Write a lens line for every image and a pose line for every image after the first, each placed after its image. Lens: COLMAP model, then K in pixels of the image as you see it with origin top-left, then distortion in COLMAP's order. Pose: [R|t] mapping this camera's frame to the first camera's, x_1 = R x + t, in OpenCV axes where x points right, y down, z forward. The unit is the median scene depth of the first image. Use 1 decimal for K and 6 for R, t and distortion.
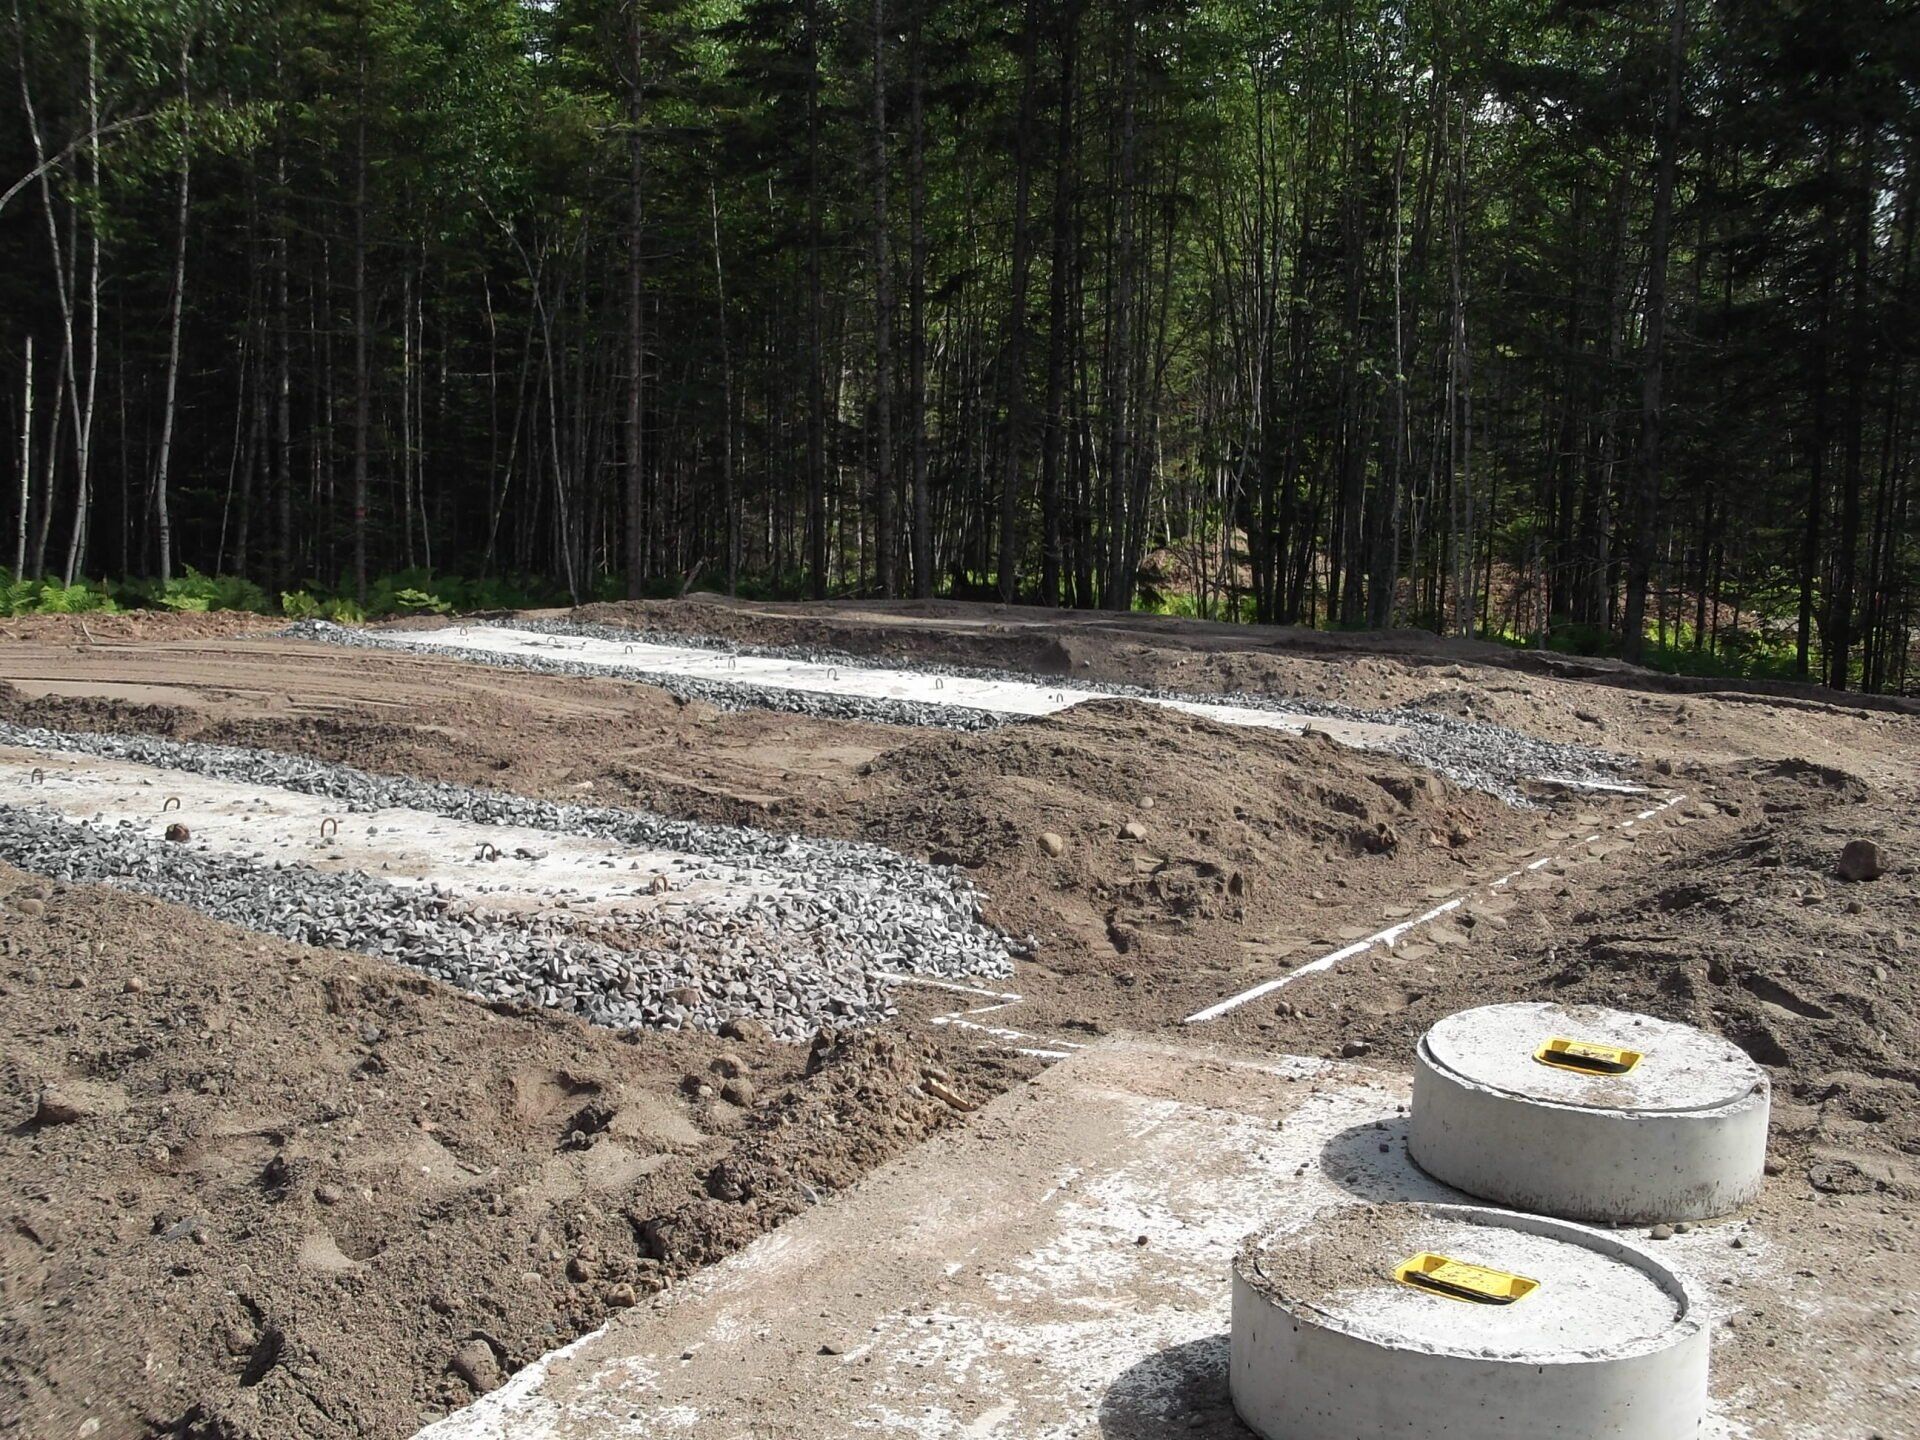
lens RADIAL K [[2189.3, 0, 960.0], [0, 2189.3, 720.0], [0, 0, 1]] dist [-0.051306, 0.209034]
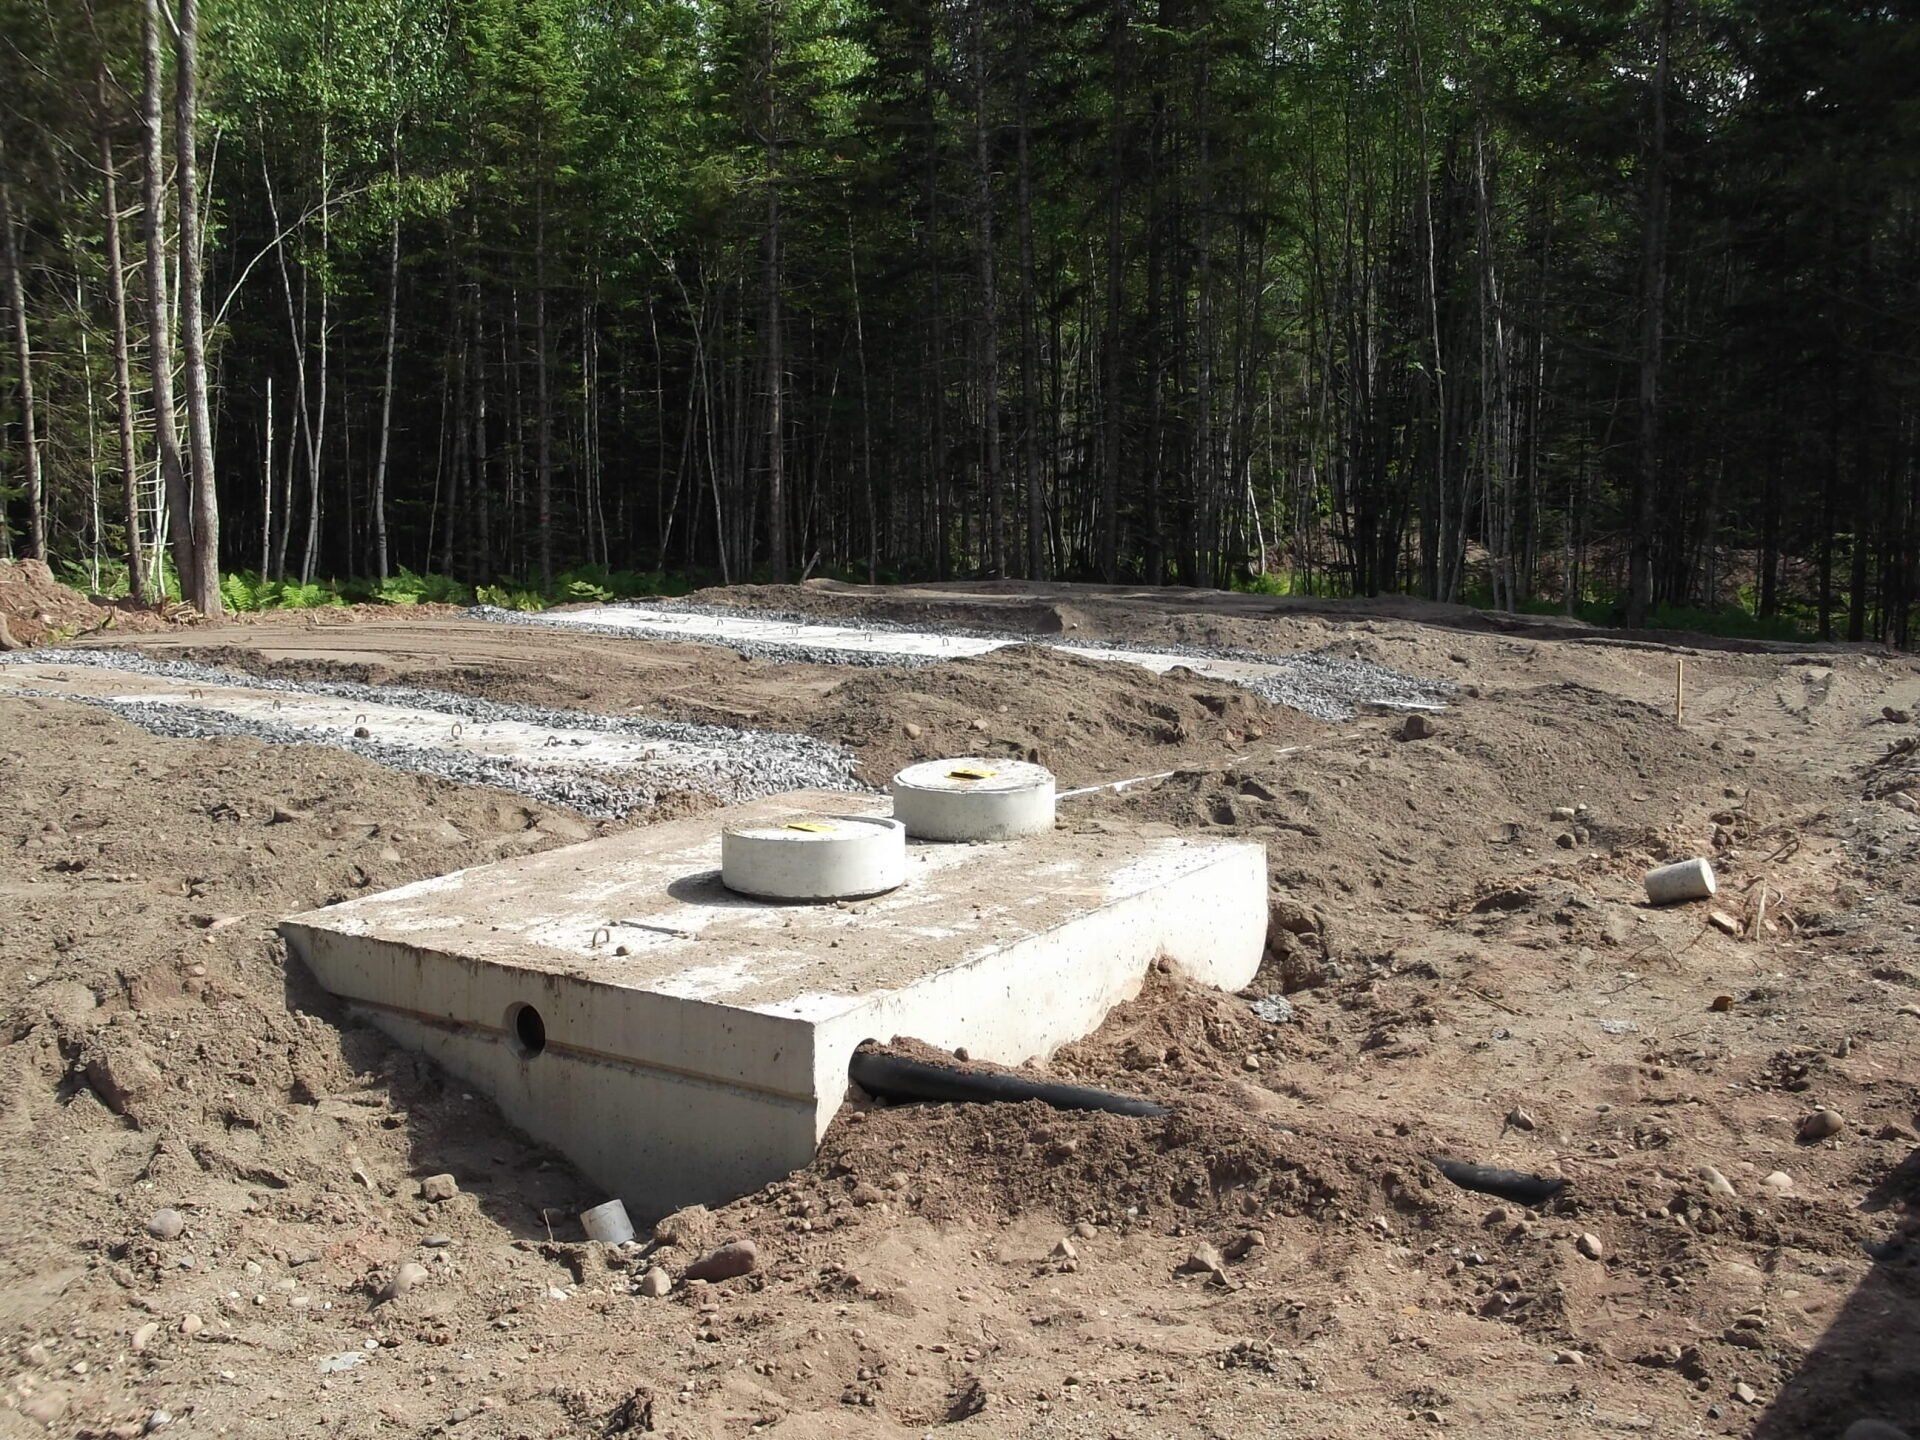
lens RADIAL K [[2189.3, 0, 960.0], [0, 2189.3, 720.0], [0, 0, 1]] dist [-0.051306, 0.209034]
pose [[0.994865, -0.016623, -0.099837, 0.195429], [0.017213, 0.999839, 0.005055, 0.035578], [0.099737, -0.006748, 0.994991, -0.448960]]
